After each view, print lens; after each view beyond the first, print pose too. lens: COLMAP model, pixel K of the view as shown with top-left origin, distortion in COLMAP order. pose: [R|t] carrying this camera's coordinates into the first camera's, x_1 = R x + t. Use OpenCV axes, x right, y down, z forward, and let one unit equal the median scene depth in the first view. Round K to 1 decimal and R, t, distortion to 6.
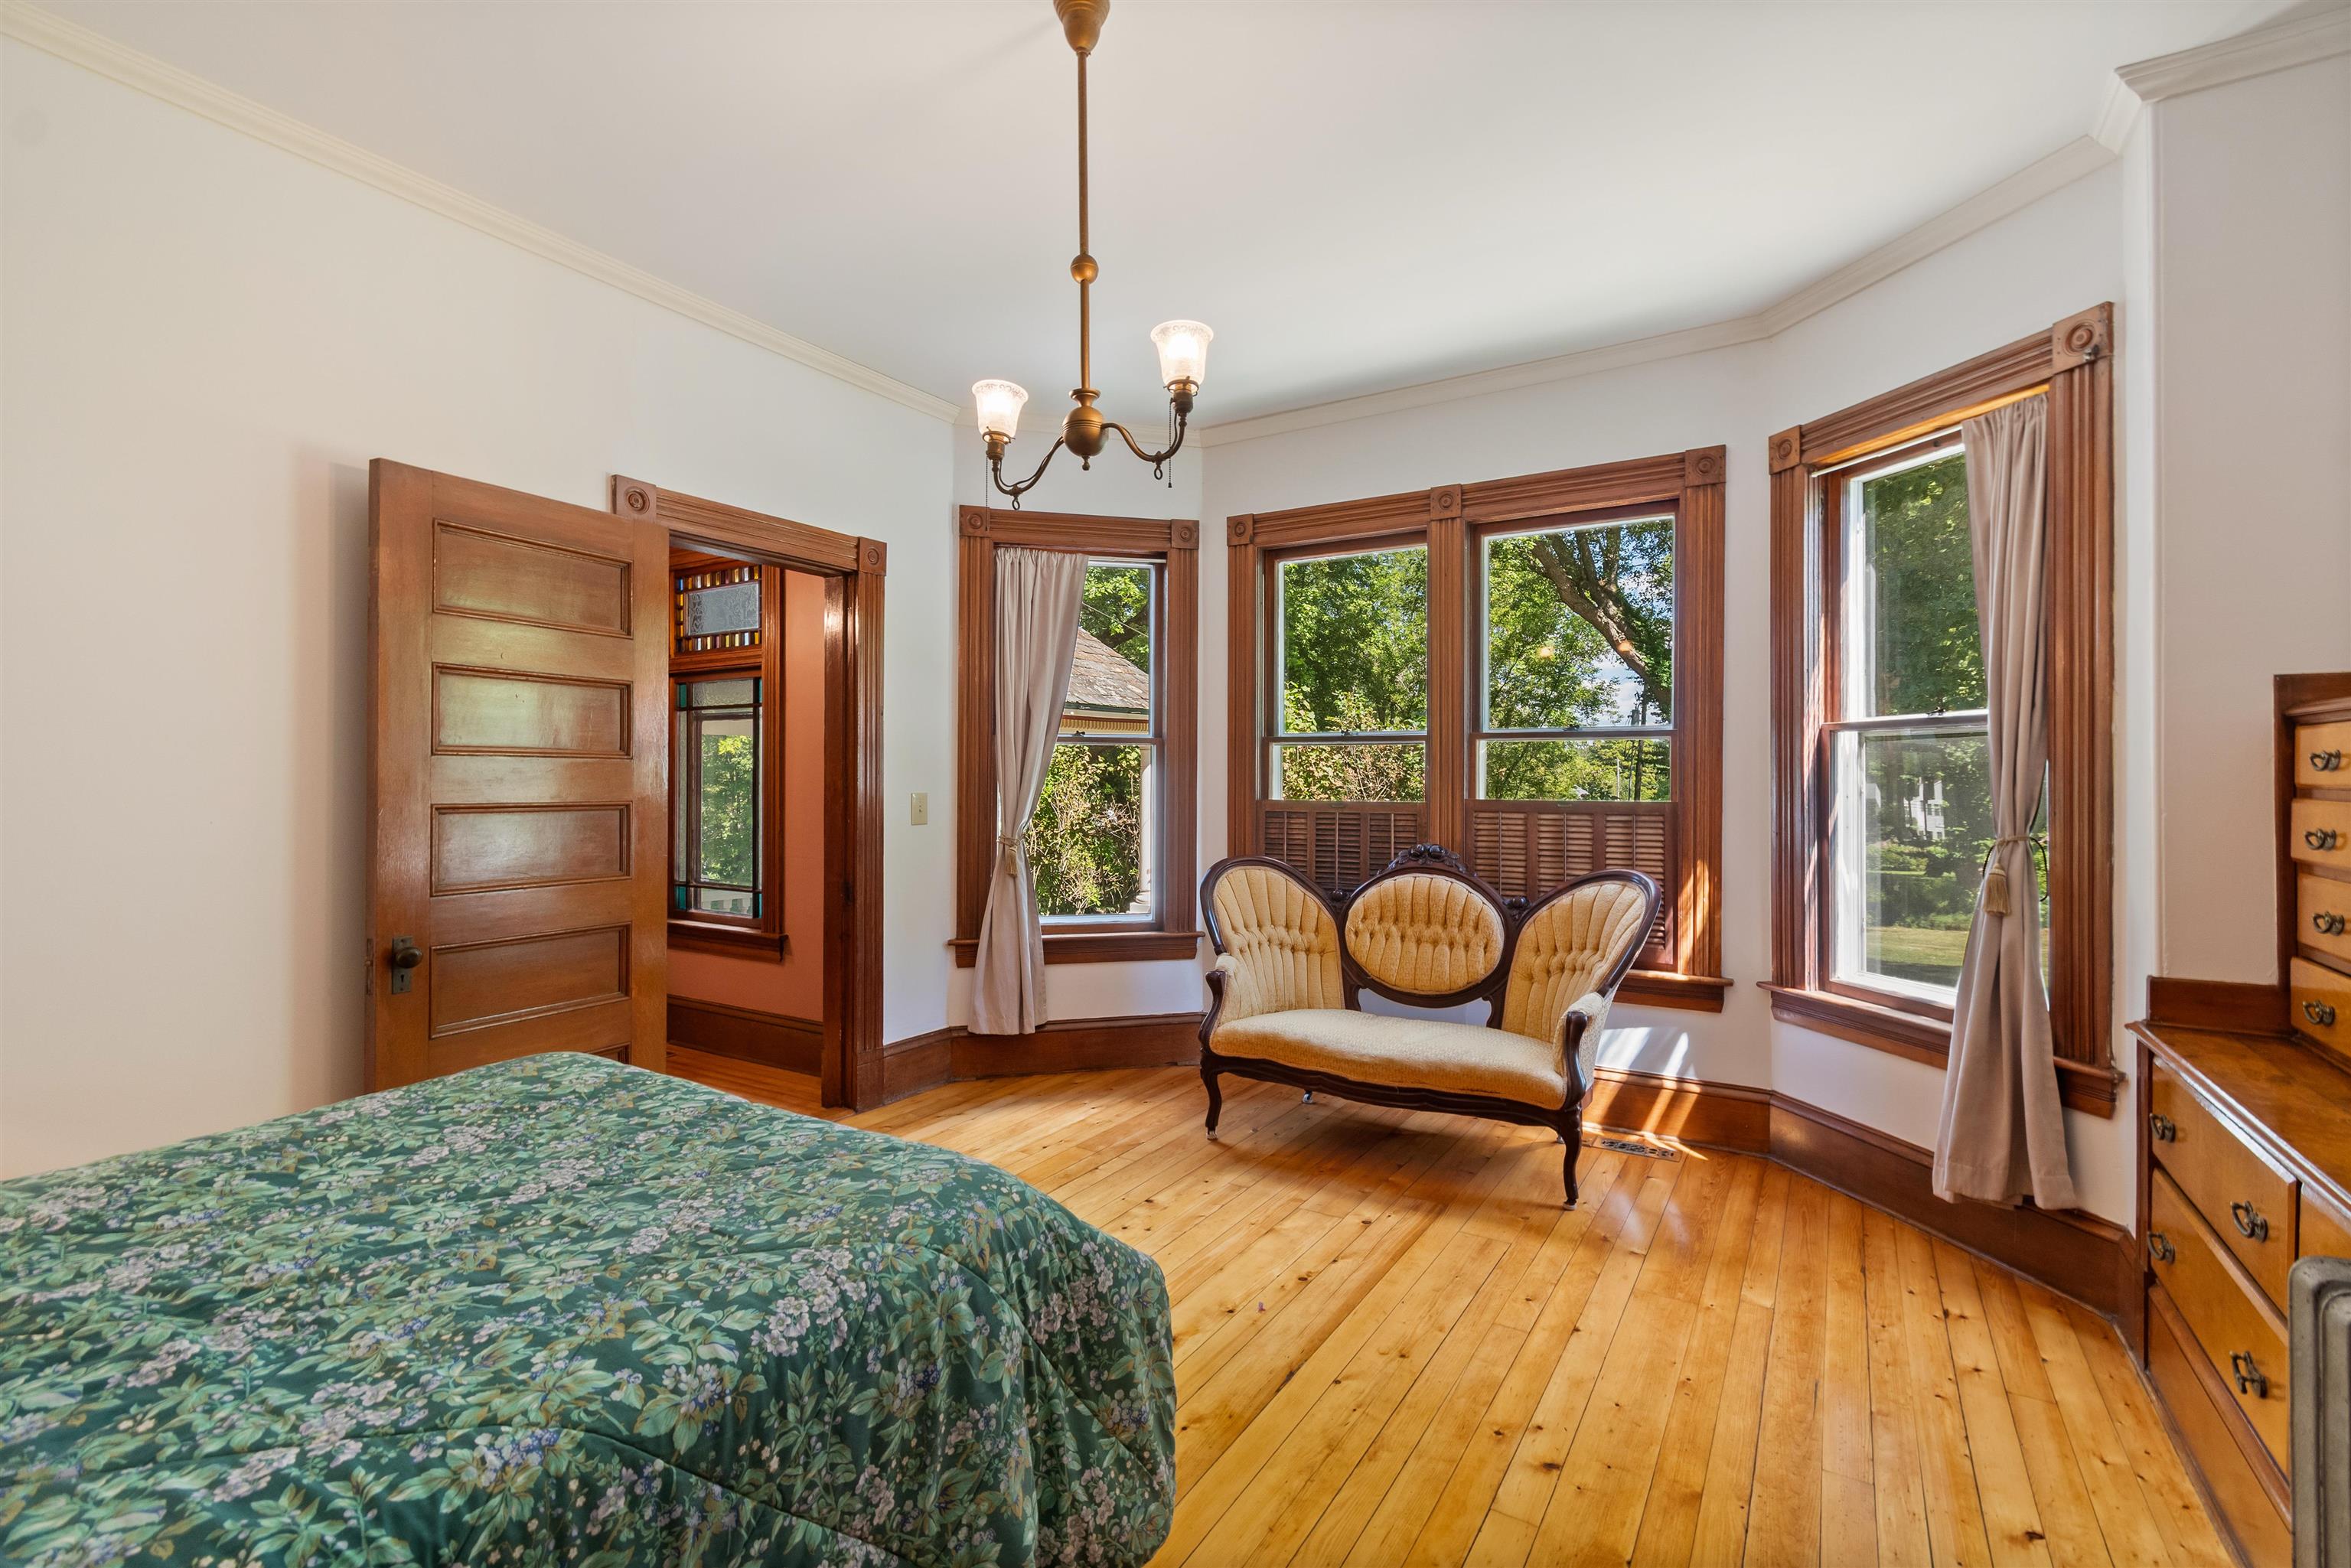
lens RADIAL K [[1041.8, 0, 1179.5], [0, 1041.8, 777.0], [0, 0, 1]] dist [0.004975, -0.001808]
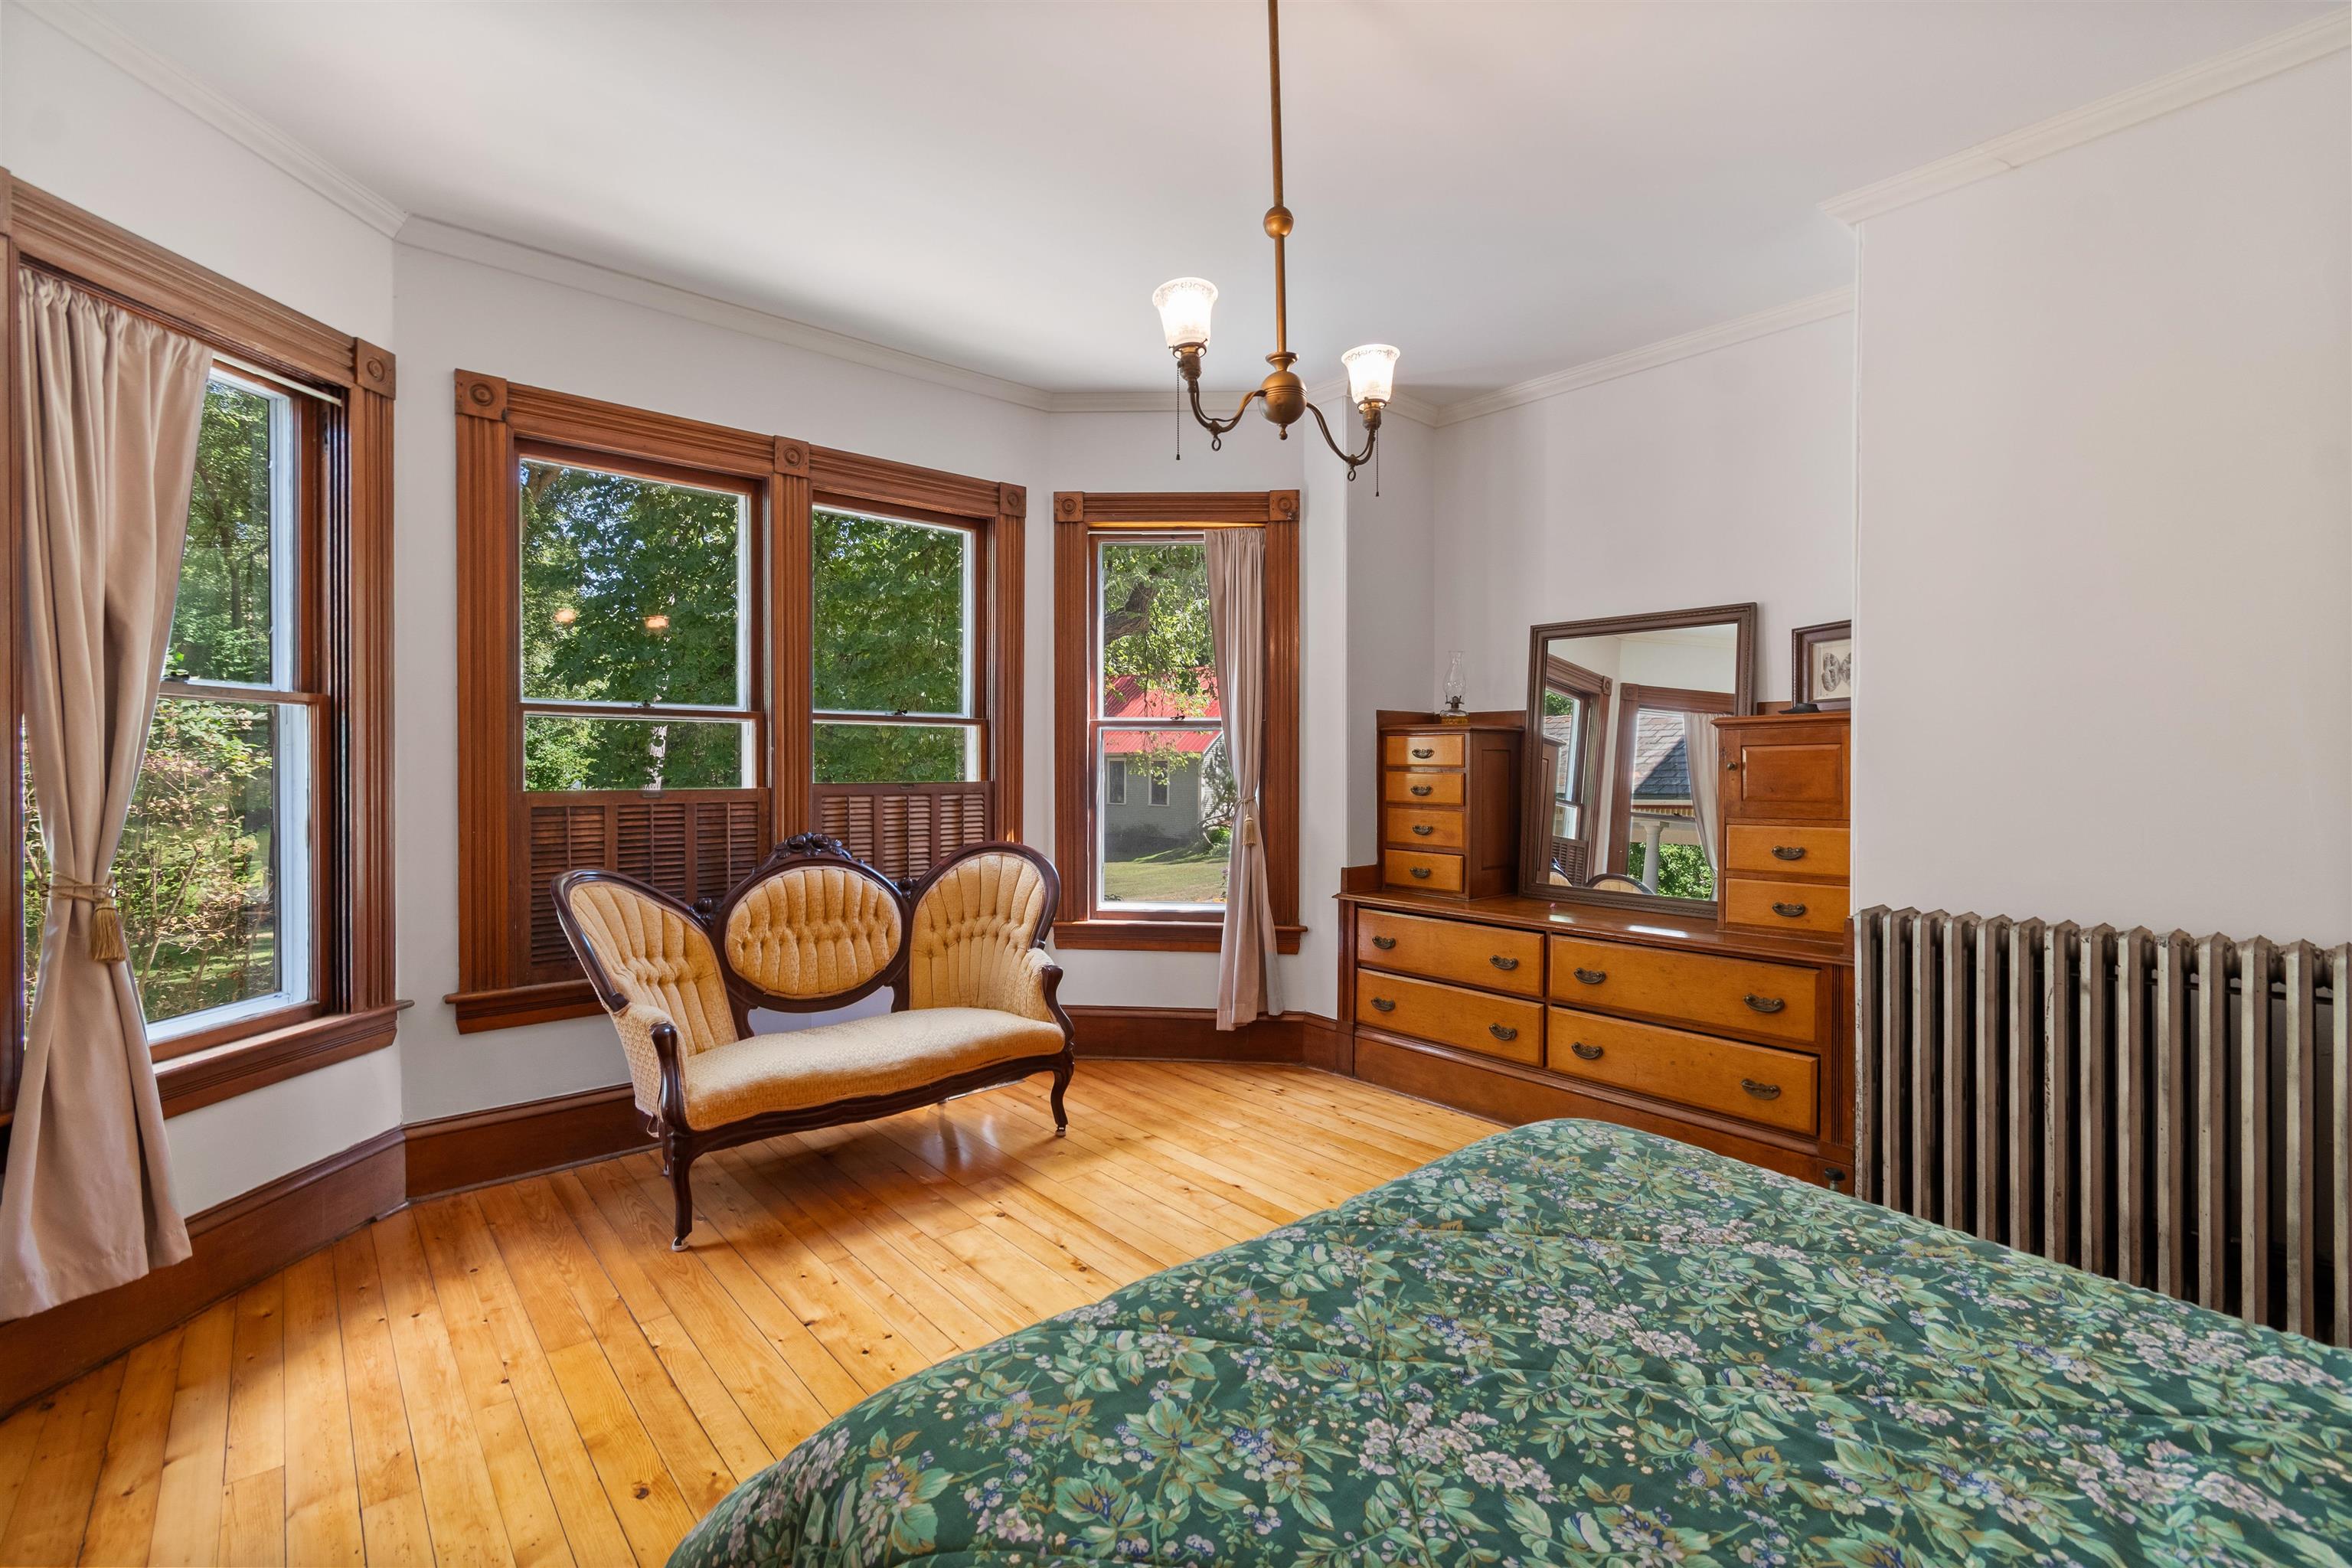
lens RADIAL K [[1042.3, 0, 1179.3], [0, 1042.3, 772.5], [0, 0, 1]] dist [0.004975, -0.001808]
pose [[0.294744, -0.011868, 0.955502, -0.564536], [-0.002449, 0.999910, 0.013175, -0.001802], [-0.955573, -0.006223, 0.294689, 0.443839]]
